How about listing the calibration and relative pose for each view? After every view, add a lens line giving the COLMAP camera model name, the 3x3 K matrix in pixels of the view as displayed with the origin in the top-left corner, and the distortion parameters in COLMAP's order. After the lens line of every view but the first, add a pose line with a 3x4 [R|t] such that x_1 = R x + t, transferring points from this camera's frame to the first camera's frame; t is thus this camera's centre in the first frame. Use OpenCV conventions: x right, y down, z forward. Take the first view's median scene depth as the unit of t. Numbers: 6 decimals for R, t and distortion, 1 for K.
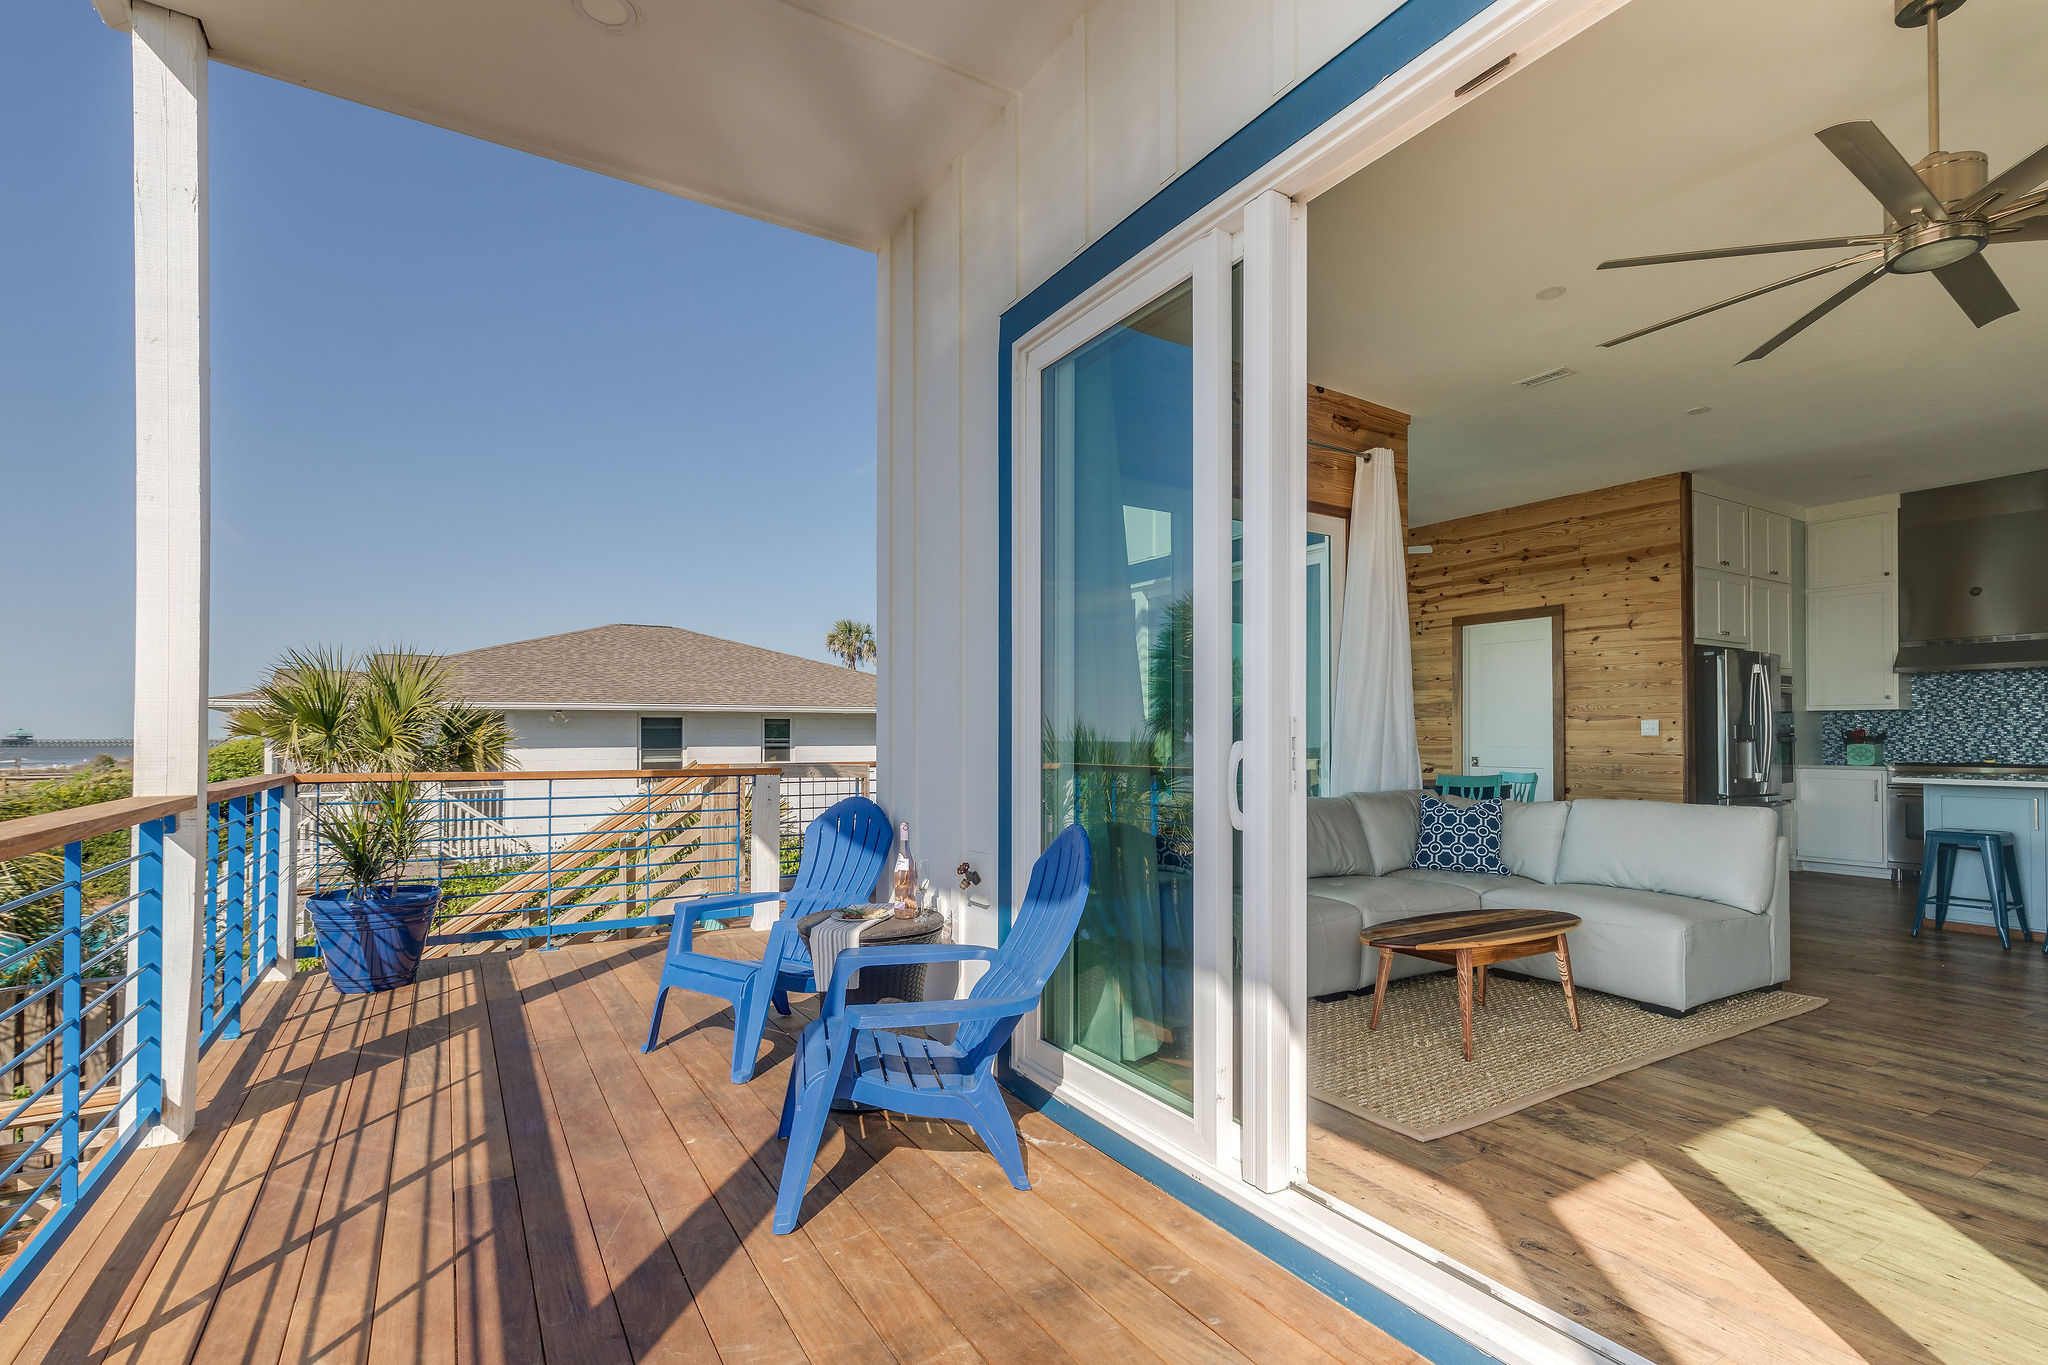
lens RADIAL K [[936.9, 0, 1007.6], [0, 936.9, 724.1], [0, 0, 1]] dist [0.015638, -0.003147]
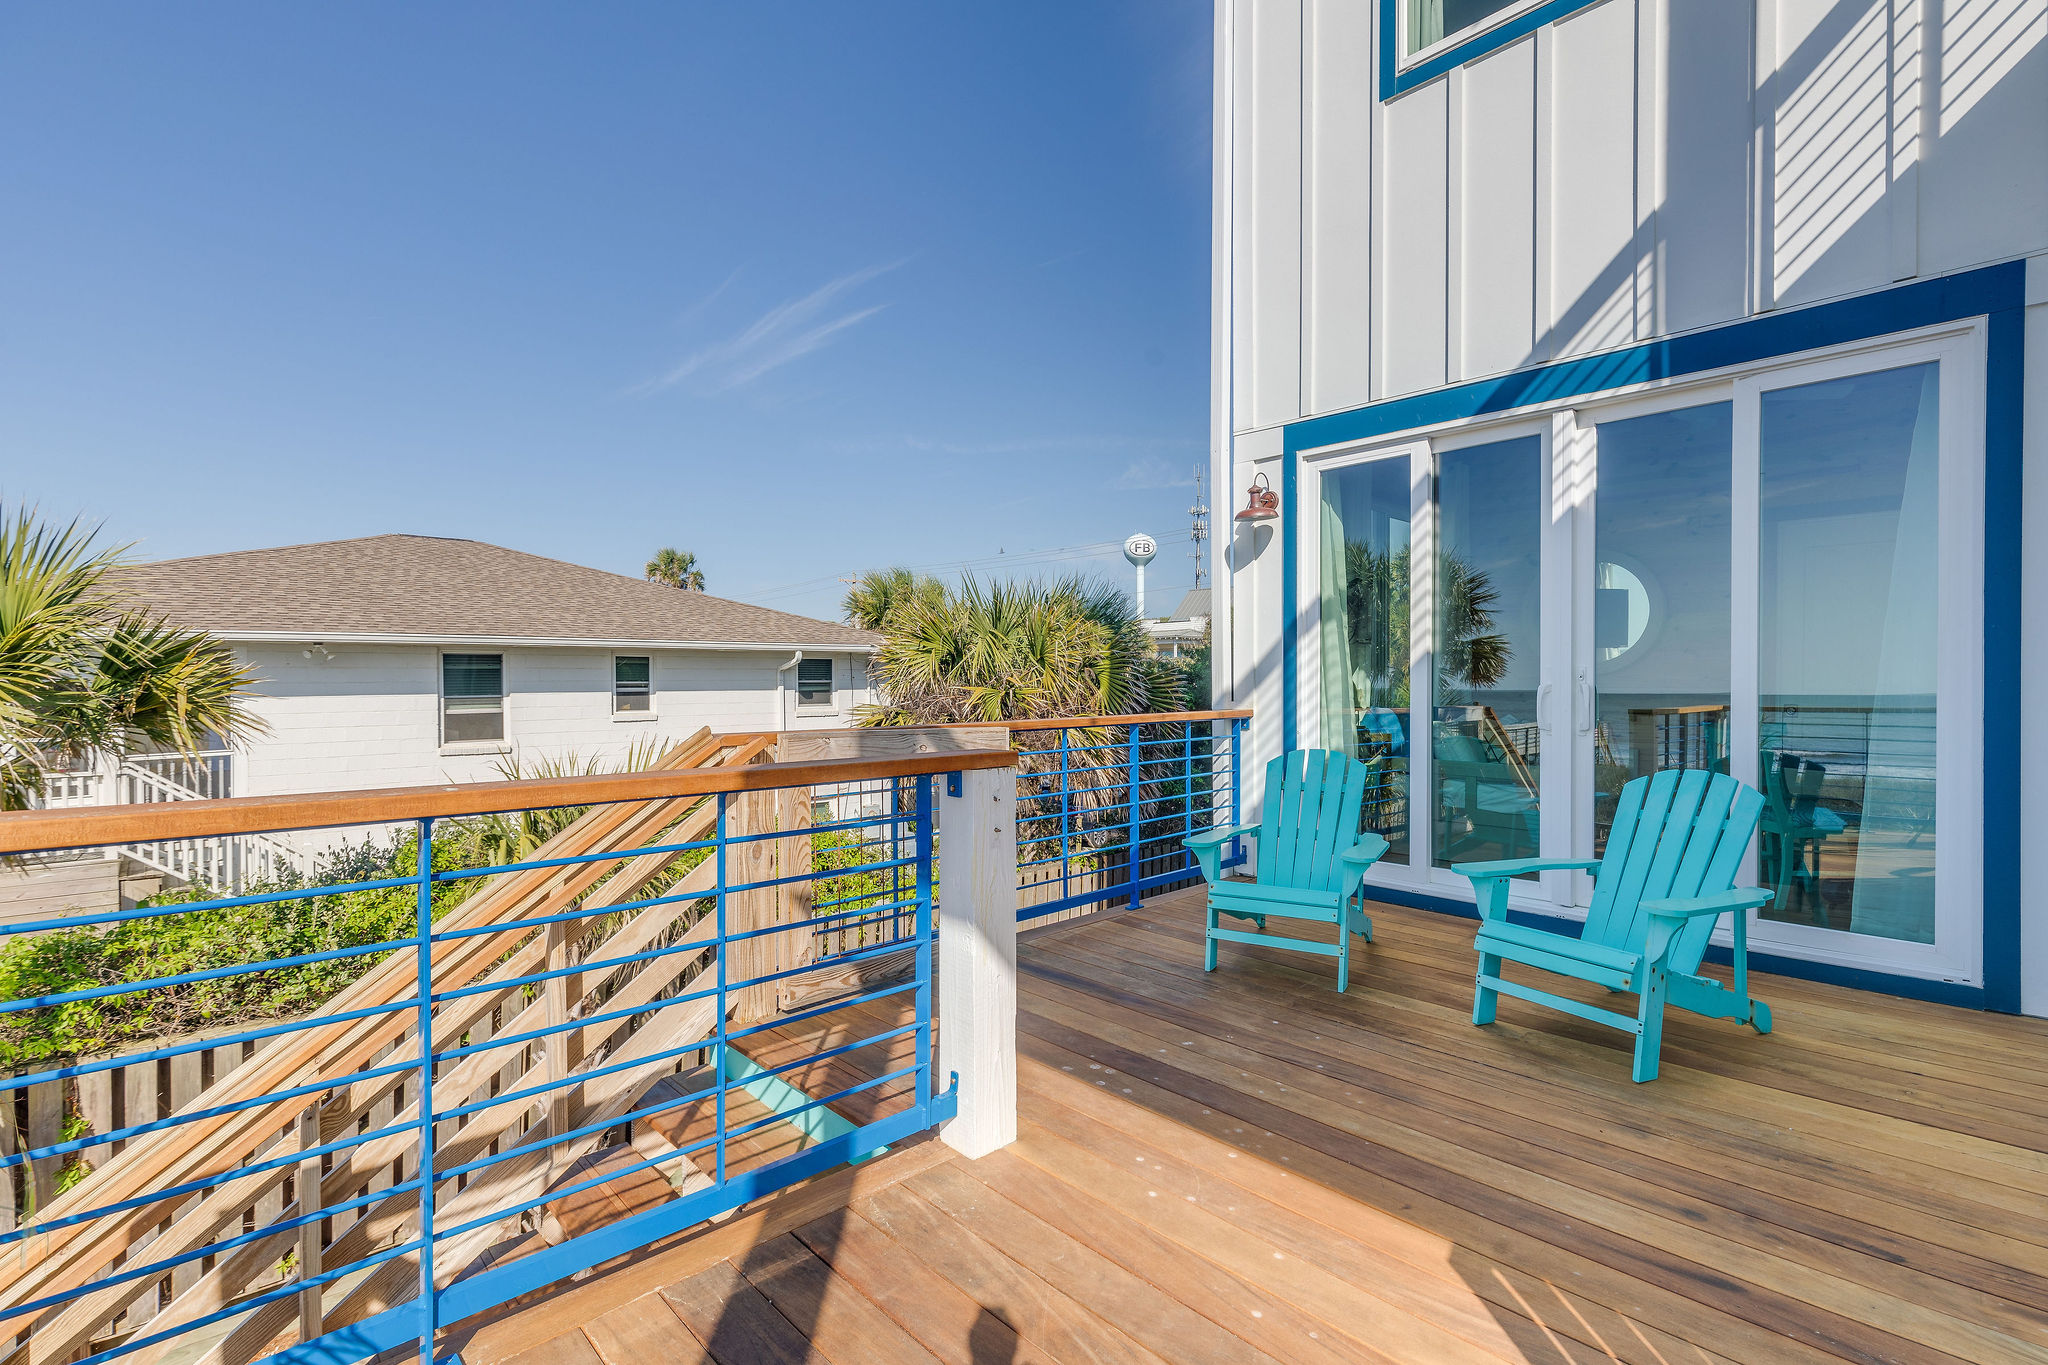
lens RADIAL K [[936.9, 0, 1021.0], [0, 936.9, 689.6], [0, 0, 1]] dist [0.015638, -0.003147]
pose [[0.978855, -0.003384, 0.204528, -0.095611], [-0.001613, 0.999704, 0.024263, 0.002745], [-0.204549, -0.024080, 0.978560, 0.176461]]
